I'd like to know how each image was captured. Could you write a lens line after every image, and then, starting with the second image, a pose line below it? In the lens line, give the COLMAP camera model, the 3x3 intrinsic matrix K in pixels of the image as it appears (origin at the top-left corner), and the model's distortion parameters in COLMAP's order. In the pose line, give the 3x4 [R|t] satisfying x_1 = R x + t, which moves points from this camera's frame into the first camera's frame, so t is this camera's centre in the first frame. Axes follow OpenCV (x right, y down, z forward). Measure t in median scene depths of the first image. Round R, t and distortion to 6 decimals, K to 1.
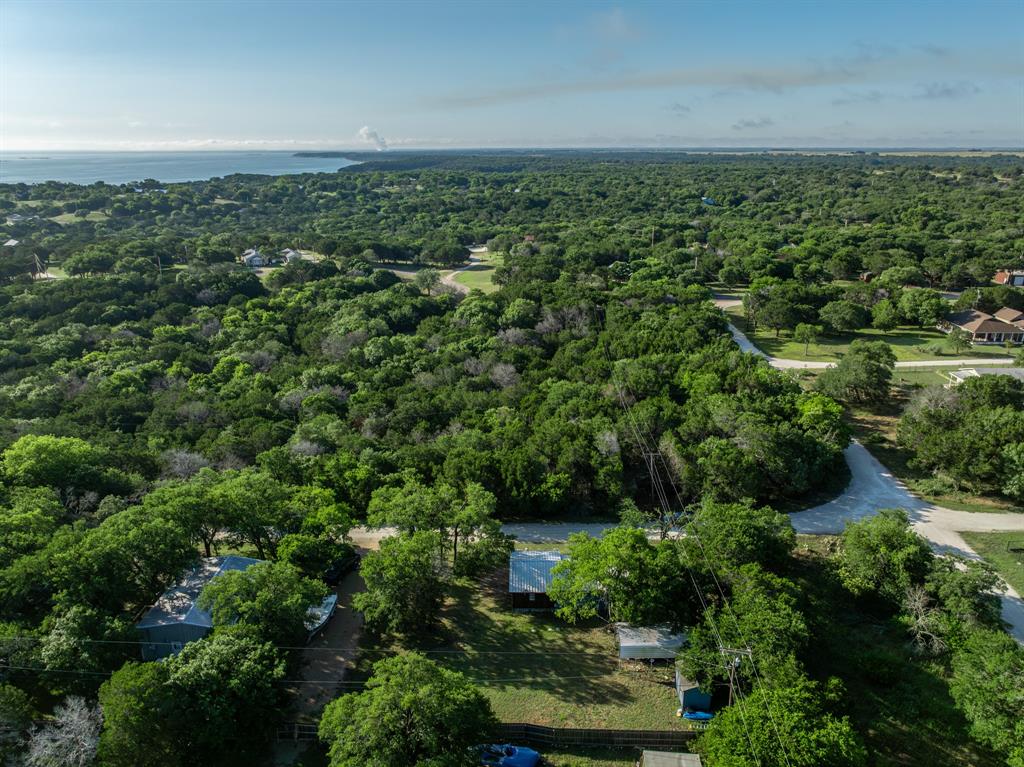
lens RADIAL K [[725.1, 0, 517.9], [0, 725.1, 386.9], [0, 0, 1]] dist [-0.037649, 0.025461]
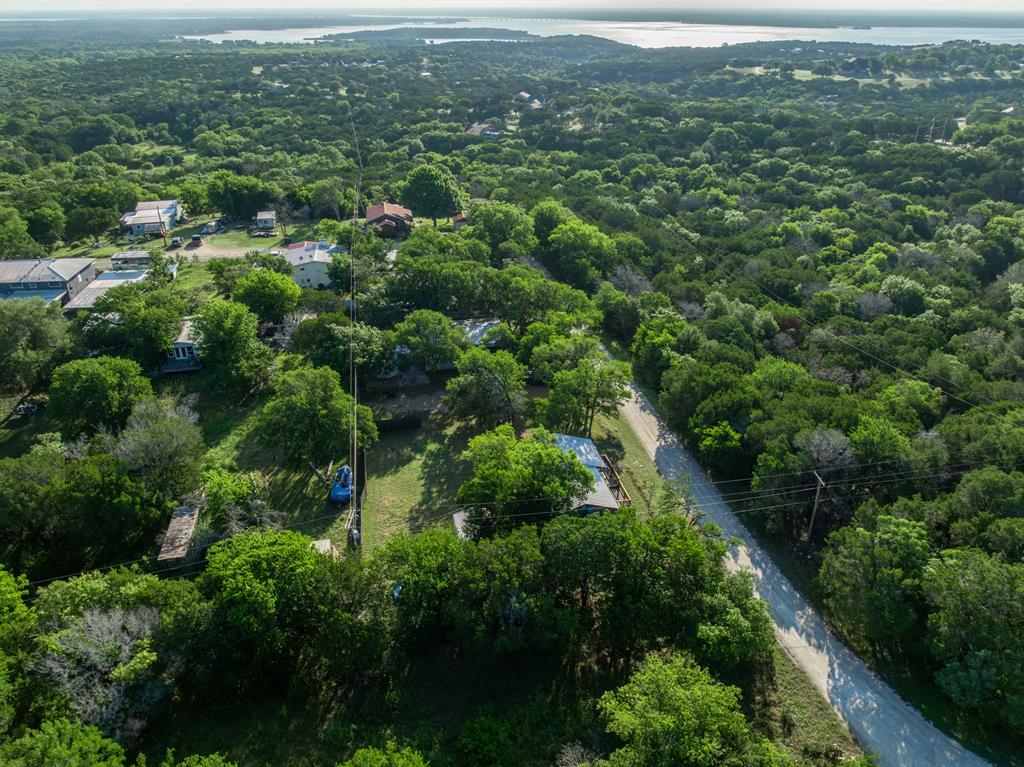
lens RADIAL K [[725.1, 0, 509.7], [0, 725.1, 381.1], [0, 0, 1]] dist [-0.037649, 0.025461]
pose [[0.206064, 0.450485, -0.868678, 0.267447], [-0.307747, 0.872520, 0.379475, -0.061660], [0.928886, 0.189137, 0.318430, 0.195946]]
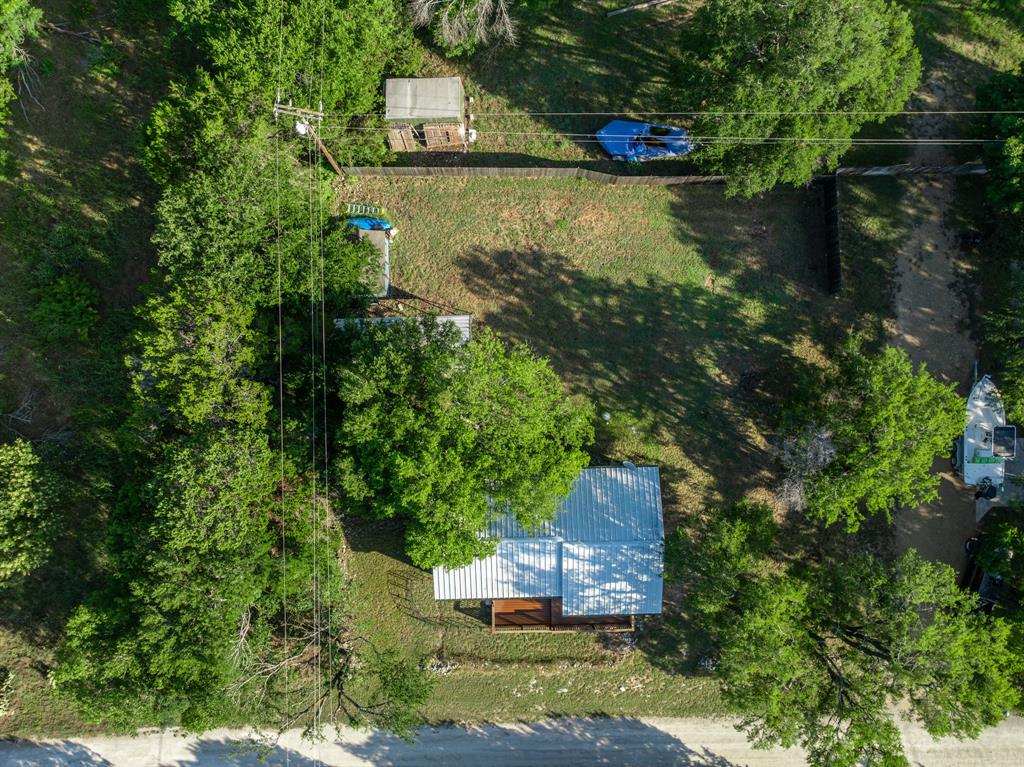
lens RADIAL K [[725.1, 0, 509.0], [0, 725.1, 383.6], [0, 0, 1]] dist [-0.037649, 0.025461]
pose [[-0.999662, 0.025950, 0.001246, 0.030350], [-0.006501, -0.296313, 0.955069, -0.066444], [0.025154, 0.954738, 0.296382, 0.241389]]
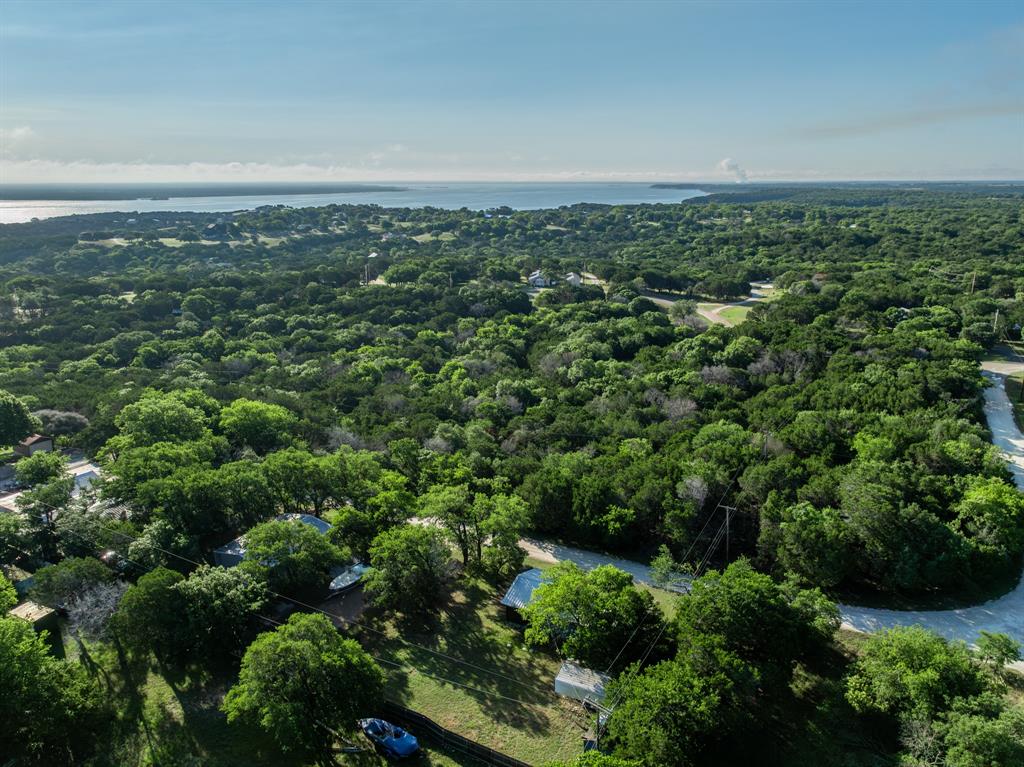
lens RADIAL K [[725.1, 0, 513.0], [0, 725.1, 381.3], [0, 0, 1]] dist [-0.037649, 0.025461]
pose [[0.887179, 0.120604, -0.445385, 0.132141], [-0.141779, 0.989794, -0.014391, -0.005478], [0.439104, 0.075913, 0.895223, 0.018141]]
